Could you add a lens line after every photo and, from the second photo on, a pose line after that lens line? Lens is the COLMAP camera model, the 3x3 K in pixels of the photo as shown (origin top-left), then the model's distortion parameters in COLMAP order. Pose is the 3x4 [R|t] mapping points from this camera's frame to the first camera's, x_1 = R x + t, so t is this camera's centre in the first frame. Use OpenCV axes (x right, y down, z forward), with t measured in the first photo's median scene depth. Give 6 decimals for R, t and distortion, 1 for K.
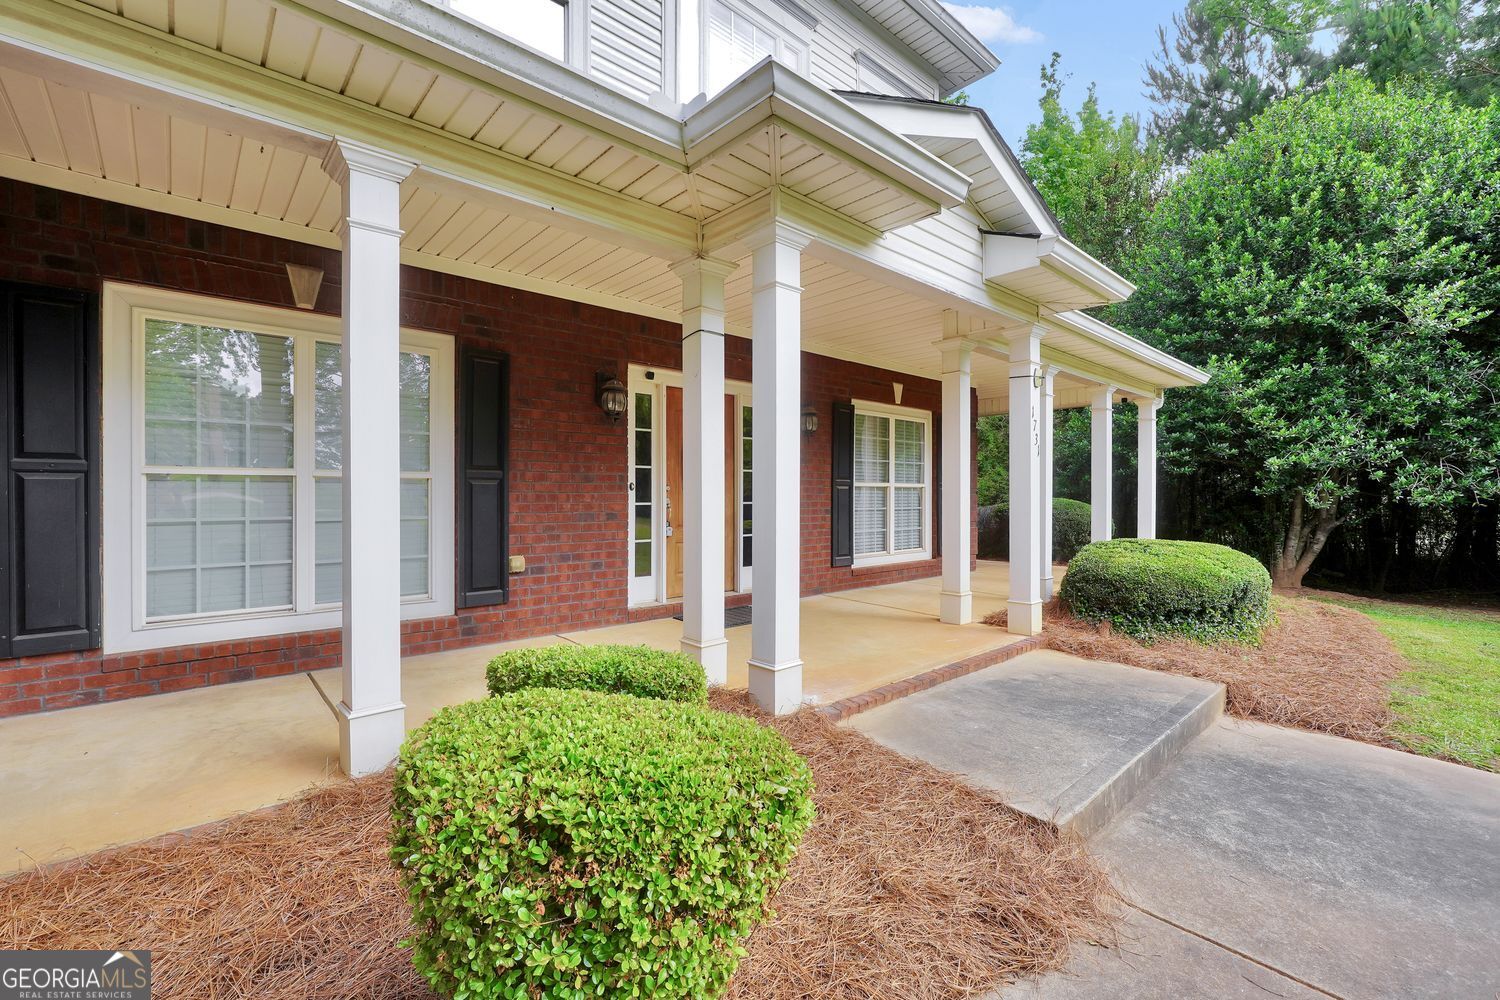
lens RADIAL K [[645.1, 0, 747.1], [0, 645.1, 498.0], [0, 0, 1]] dist [-0.014055, 0.002464]
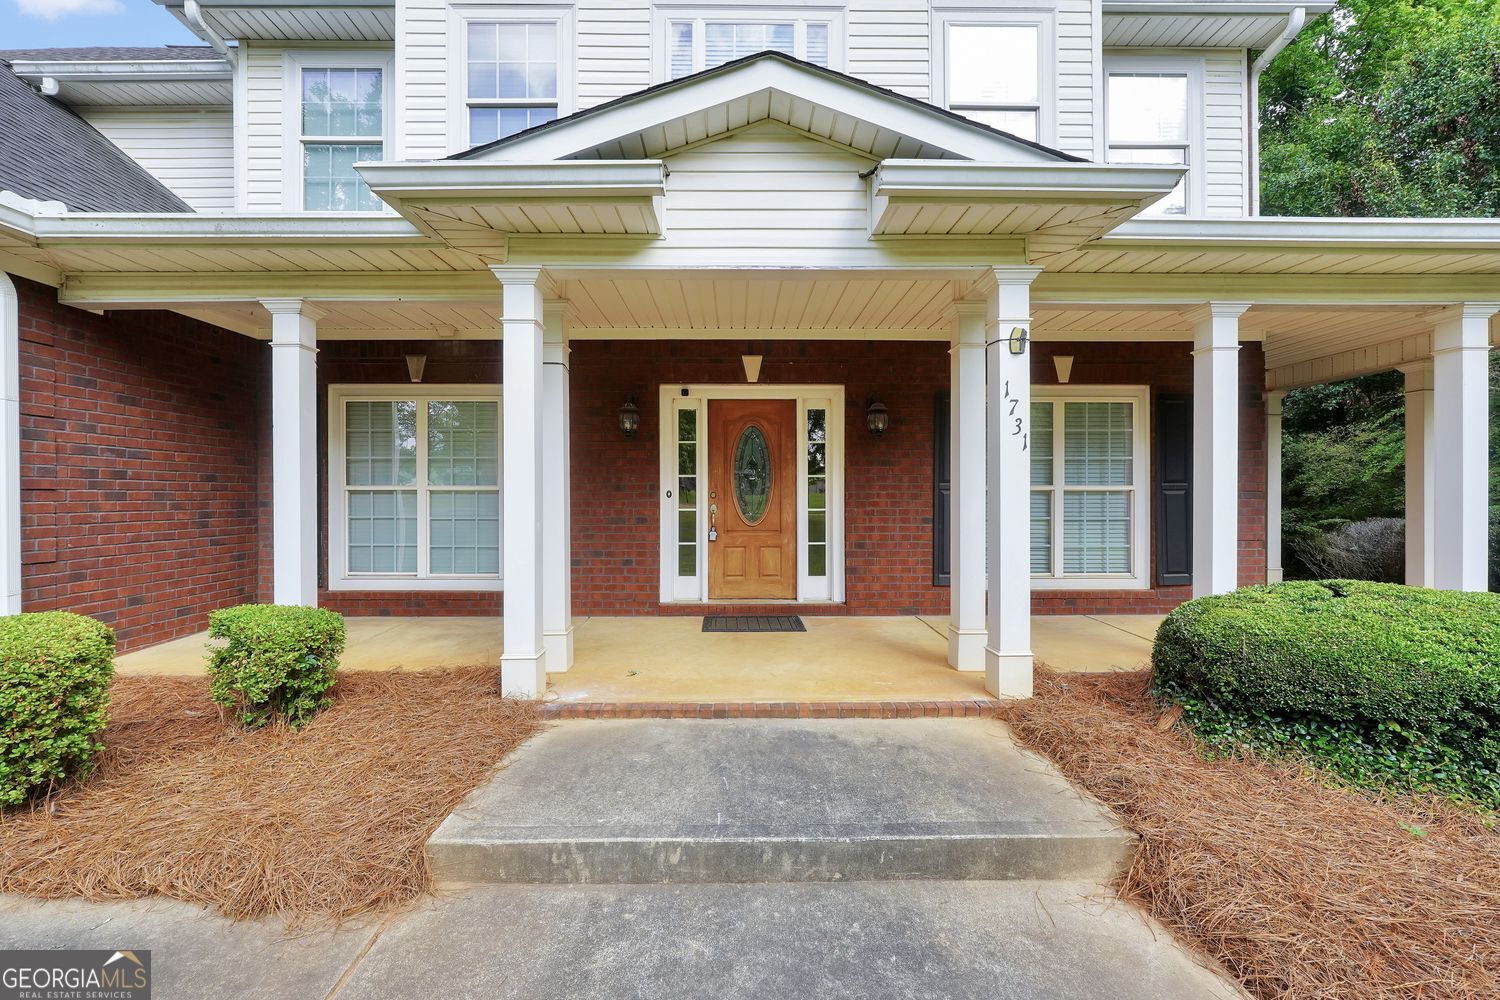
lens RADIAL K [[645.1, 0, 743.2], [0, 645.1, 498.0], [0, 0, 1]] dist [-0.014055, 0.002464]
pose [[0.750845, 0.000962, -0.660478, 0.698492], [-0.001282, 0.999999, -0.000001, -0.011990], [0.660477, 0.000847, 0.750845, 0.264681]]
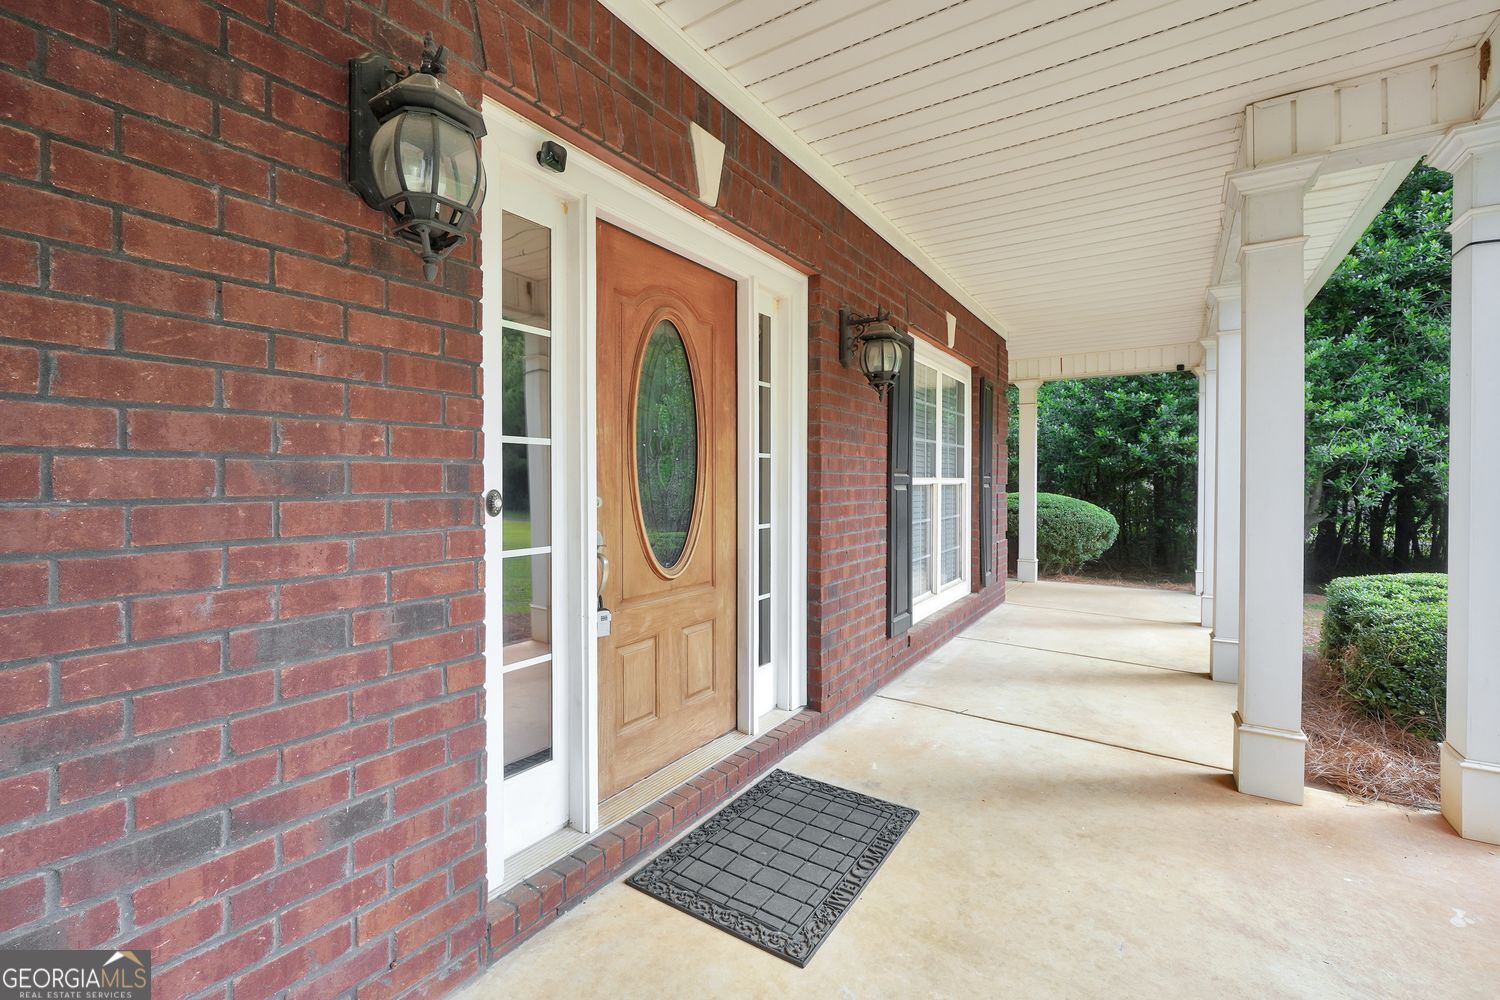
lens RADIAL K [[645.1, 0, 798.2], [0, 645.1, 488.1], [0, 0, 1]] dist [-0.014055, 0.002464]
pose [[0.946547, -0.004999, 0.322527, -0.149882], [0.002387, 0.999961, 0.008496, -0.028877], [-0.322557, -0.007273, 0.946522, 0.707996]]
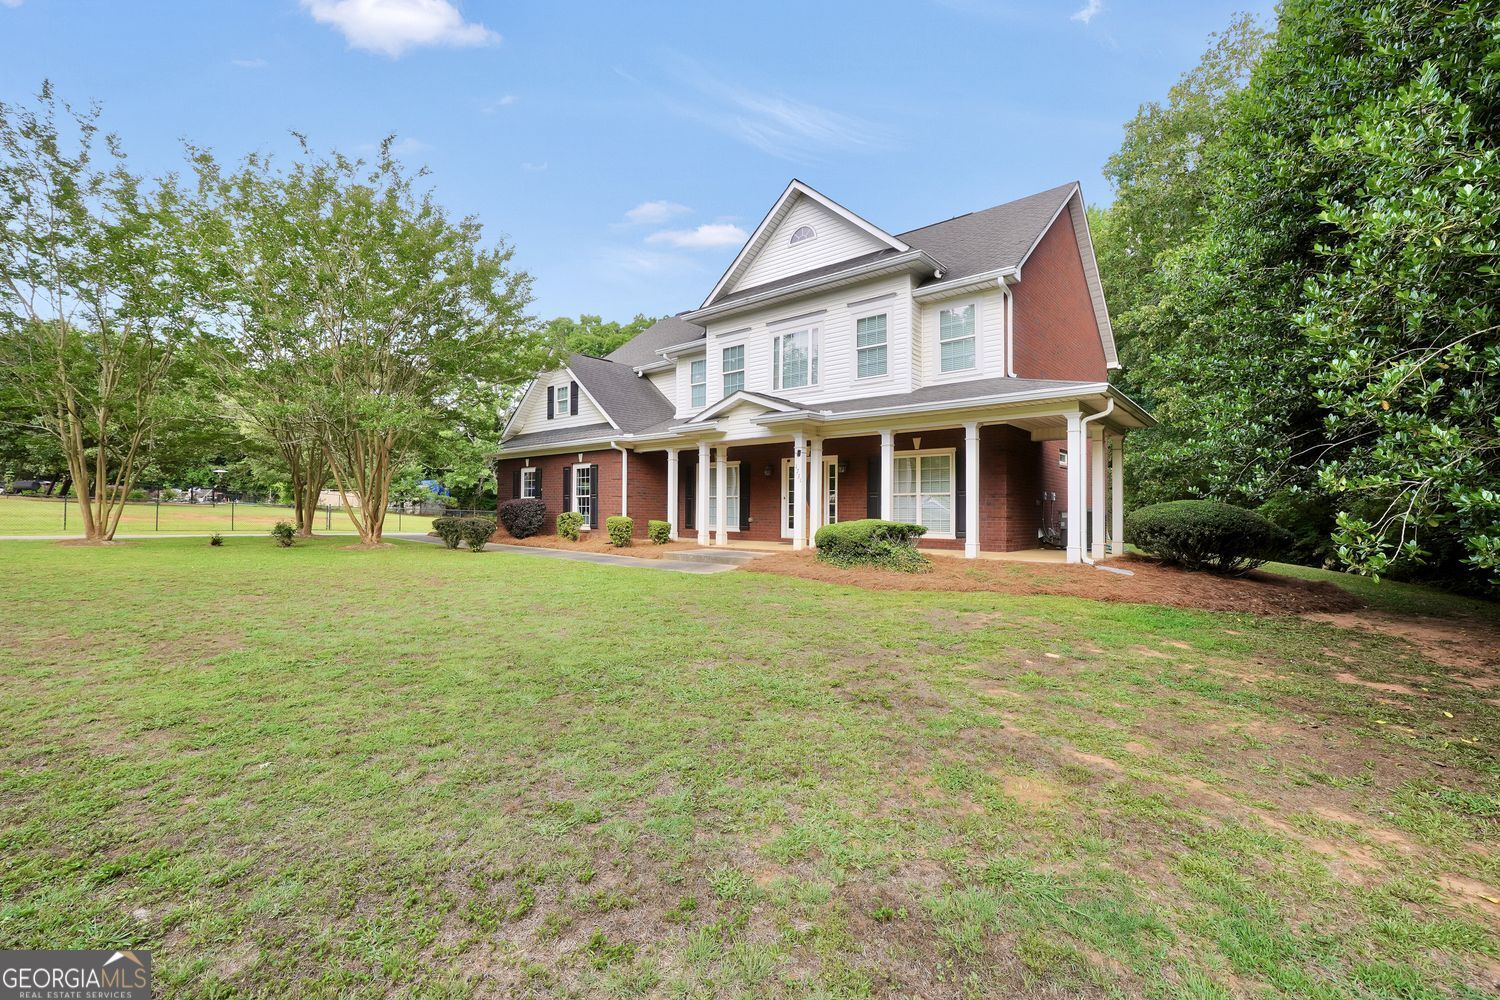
lens RADIAL K [[645.1, 0, 744.7], [0, 645.1, 505.7], [0, 0, 1]] dist [-0.014055, 0.002464]
pose [[0.124953, -0.009918, -0.992113, 3.027121], [-0.010055, 0.999886, -0.011262, 0.057849], [0.992112, 0.011383, 0.124839, 0.459239]]
